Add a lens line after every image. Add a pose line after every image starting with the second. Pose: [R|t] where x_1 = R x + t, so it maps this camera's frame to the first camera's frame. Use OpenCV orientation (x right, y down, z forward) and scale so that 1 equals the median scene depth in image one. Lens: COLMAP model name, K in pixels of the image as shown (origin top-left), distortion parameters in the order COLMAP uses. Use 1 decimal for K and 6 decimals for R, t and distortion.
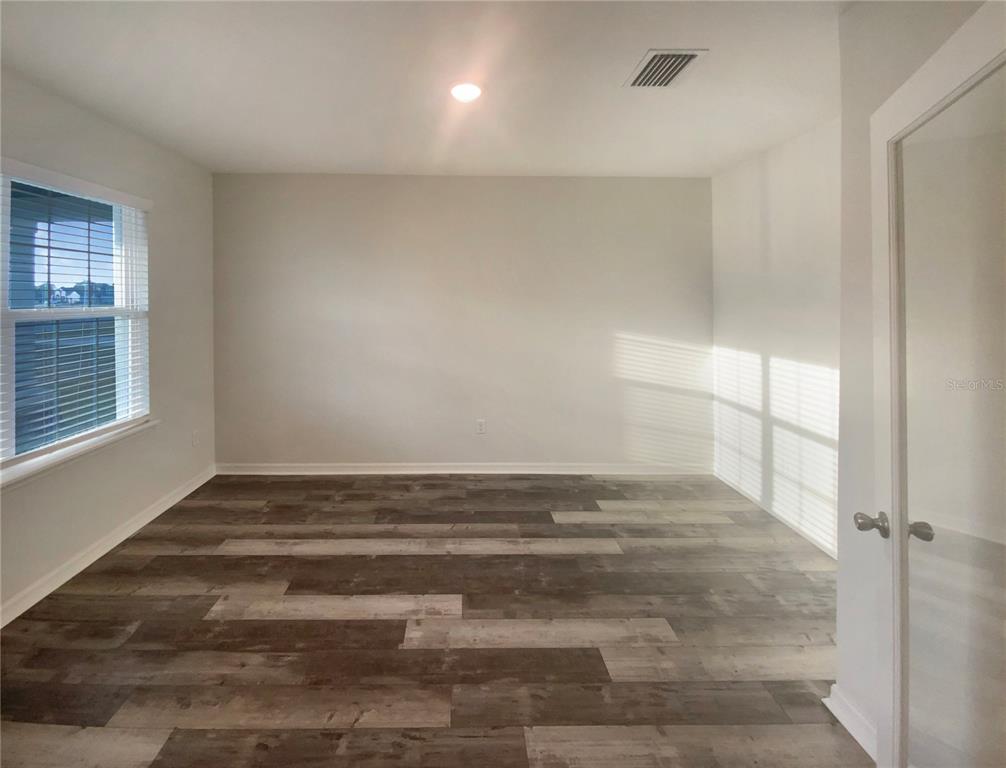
lens RADIAL K [[565.8, 0, 503.0], [0, 565.8, 384.0], [0, 0, 1]] dist [-0.003267, -0.001649]
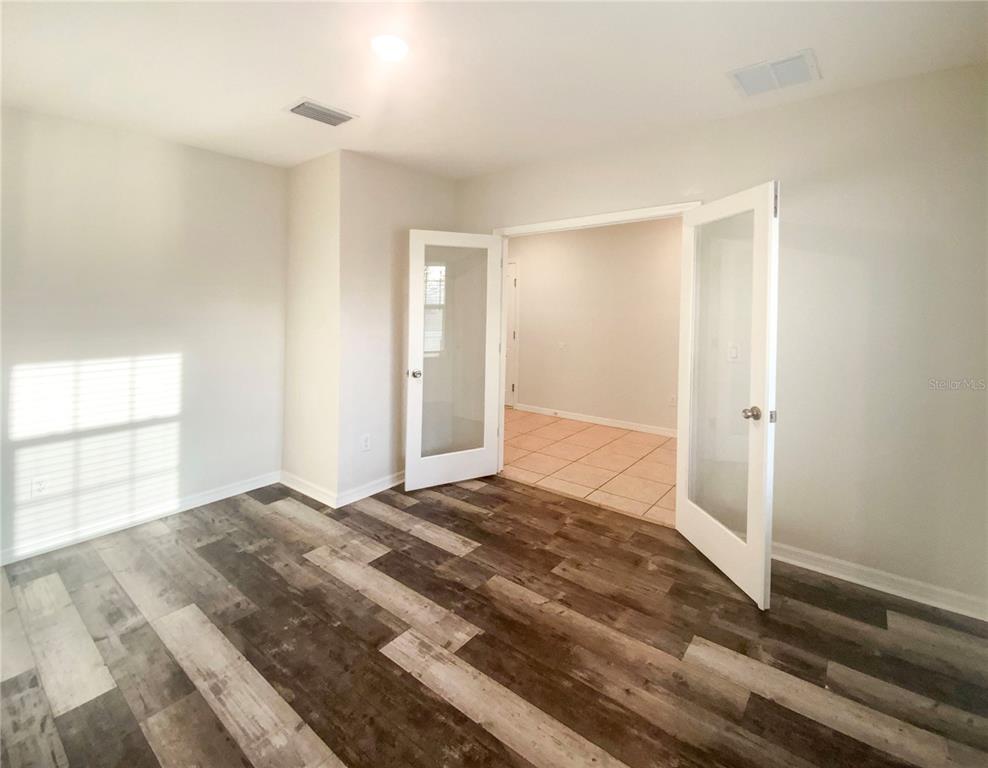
lens RADIAL K [[449.0, 0, 494.0], [0, 449.0, 384.0], [0, 0, 1]] dist [0.001706, 0.000328]
pose [[-0.778989, -0.110425, 0.617238, -0.662959], [0.096015, 0.951756, 0.291446, -0.207158], [-0.619643, 0.286298, -0.730805, 1.472599]]
